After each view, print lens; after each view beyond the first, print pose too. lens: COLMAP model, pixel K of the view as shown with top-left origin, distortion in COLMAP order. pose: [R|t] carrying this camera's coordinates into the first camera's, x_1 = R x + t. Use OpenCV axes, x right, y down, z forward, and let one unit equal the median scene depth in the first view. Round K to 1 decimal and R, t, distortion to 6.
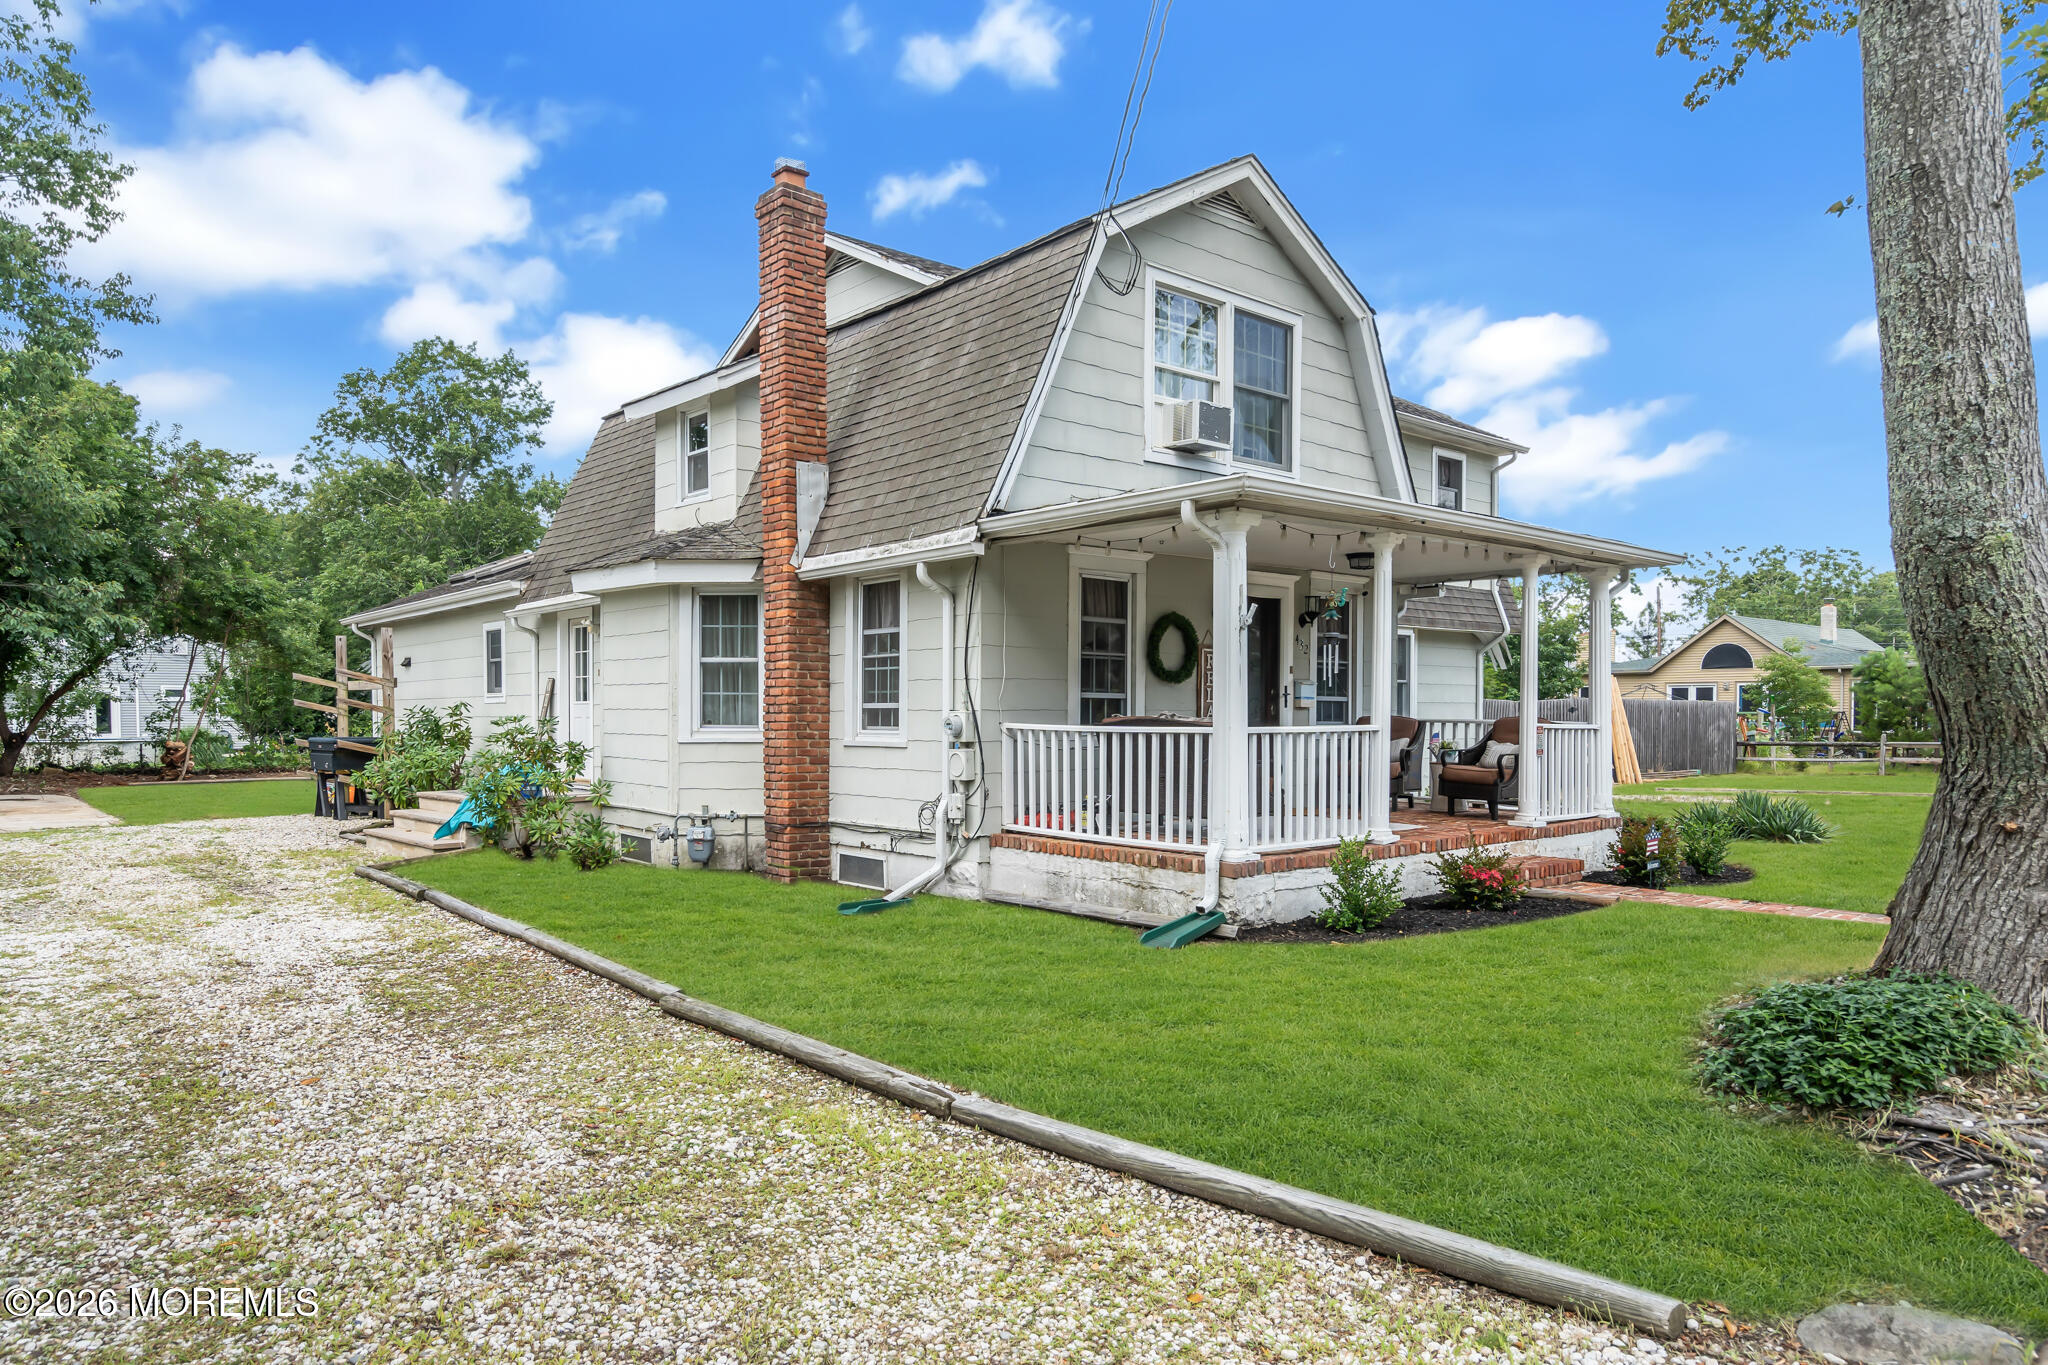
lens RADIAL K [[1302.5, 0, 1020.1], [0, 1302.5, 741.0], [0, 0, 1]] dist [-0.000332, -0.000559]
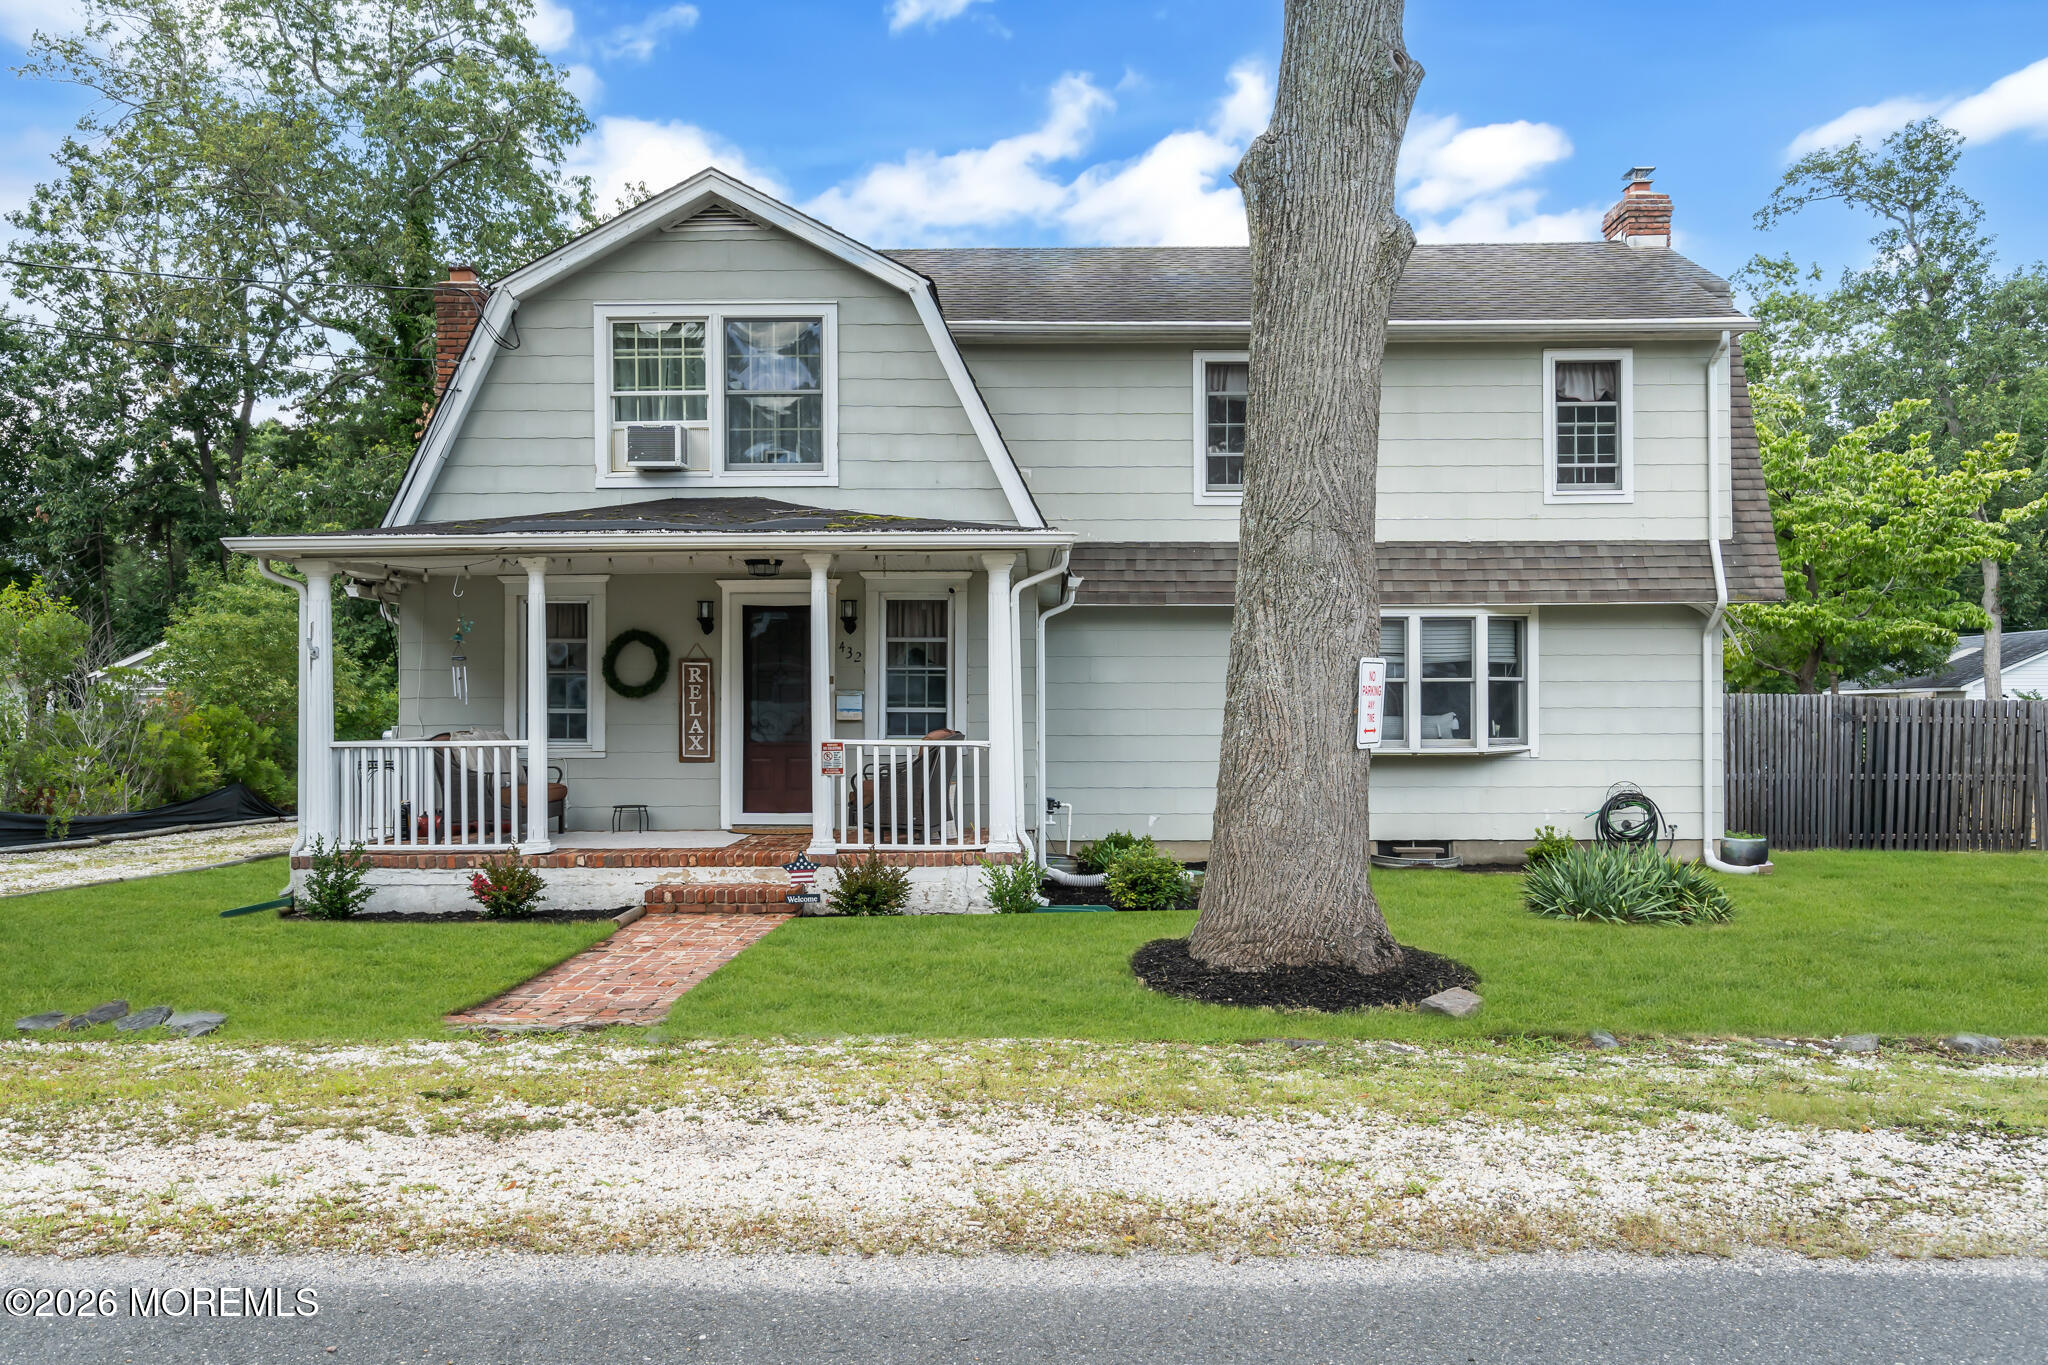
lens RADIAL K [[1669.6, 0, 1024.0], [0, 1669.6, 682.5], [0, 0, 1]] dist [0.007140, -0.000206]
pose [[0.749189, -0.017135, -0.662135, 1.198697], [-0.009413, 0.999289, -0.036511, -0.011084], [0.662290, 0.033586, 0.748495, 0.213445]]
